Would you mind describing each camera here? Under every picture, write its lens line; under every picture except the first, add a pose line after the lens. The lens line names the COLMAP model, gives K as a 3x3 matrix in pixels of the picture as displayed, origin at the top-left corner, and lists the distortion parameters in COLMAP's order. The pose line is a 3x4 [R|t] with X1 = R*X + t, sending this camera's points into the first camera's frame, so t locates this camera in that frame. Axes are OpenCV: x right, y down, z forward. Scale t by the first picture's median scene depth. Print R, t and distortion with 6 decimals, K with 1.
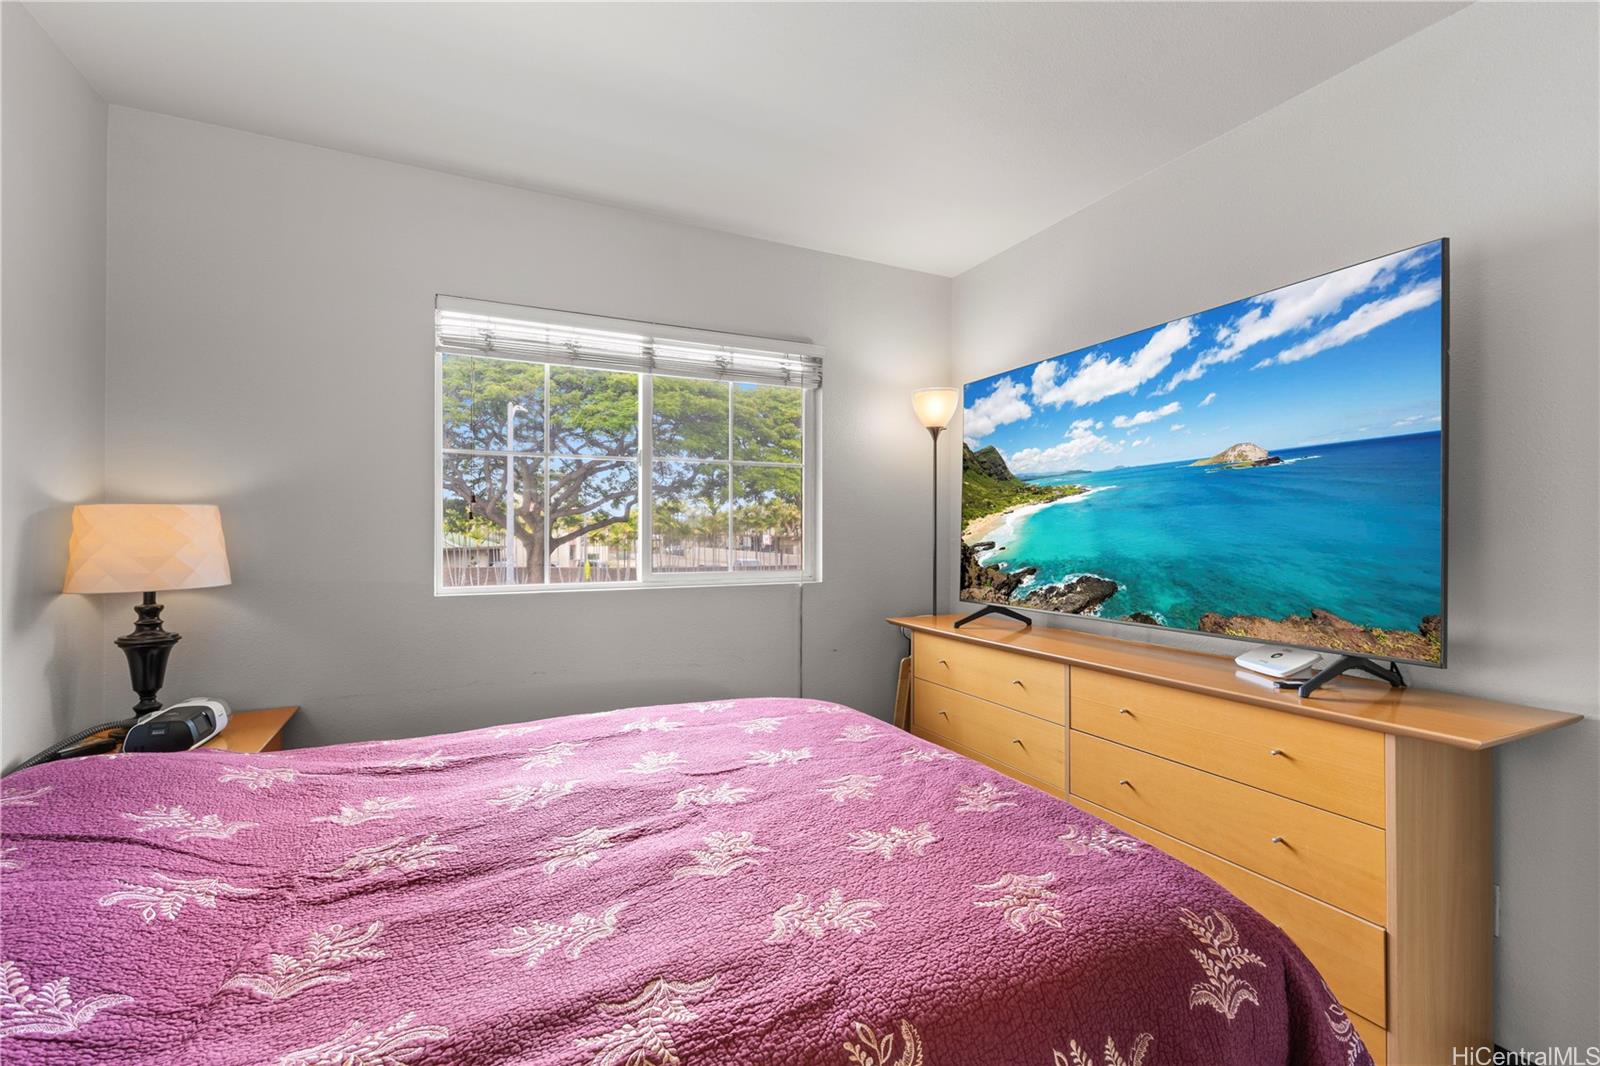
lens RADIAL K [[696.8, 0, 782.8], [0, 696.8, 537.3], [0, 0, 1]] dist [0.011000, -0.000018]
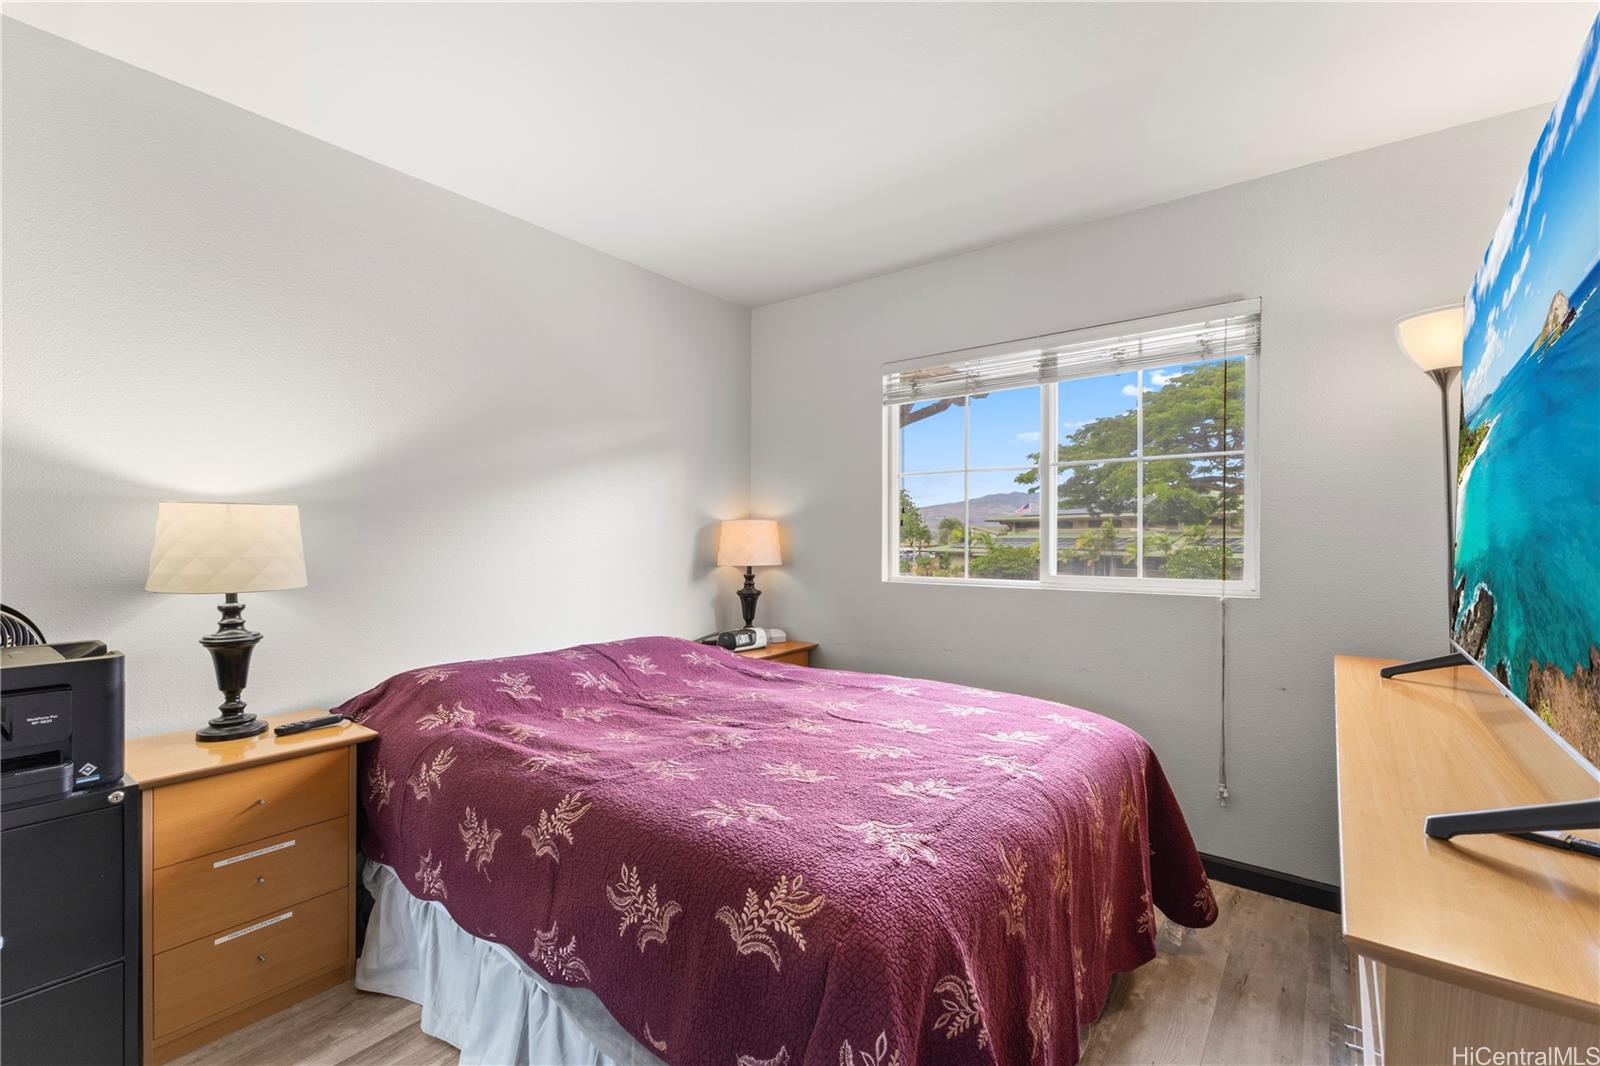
lens RADIAL K [[696.8, 0, 797.5], [0, 696.8, 547.8], [0, 0, 1]] dist [0.011000, -0.000018]
pose [[0.446457, 0.011240, -0.894734, 0.747656], [-0.009704, 0.999923, 0.007720, 0.009301], [0.894752, 0.005236, 0.446532, 0.254738]]
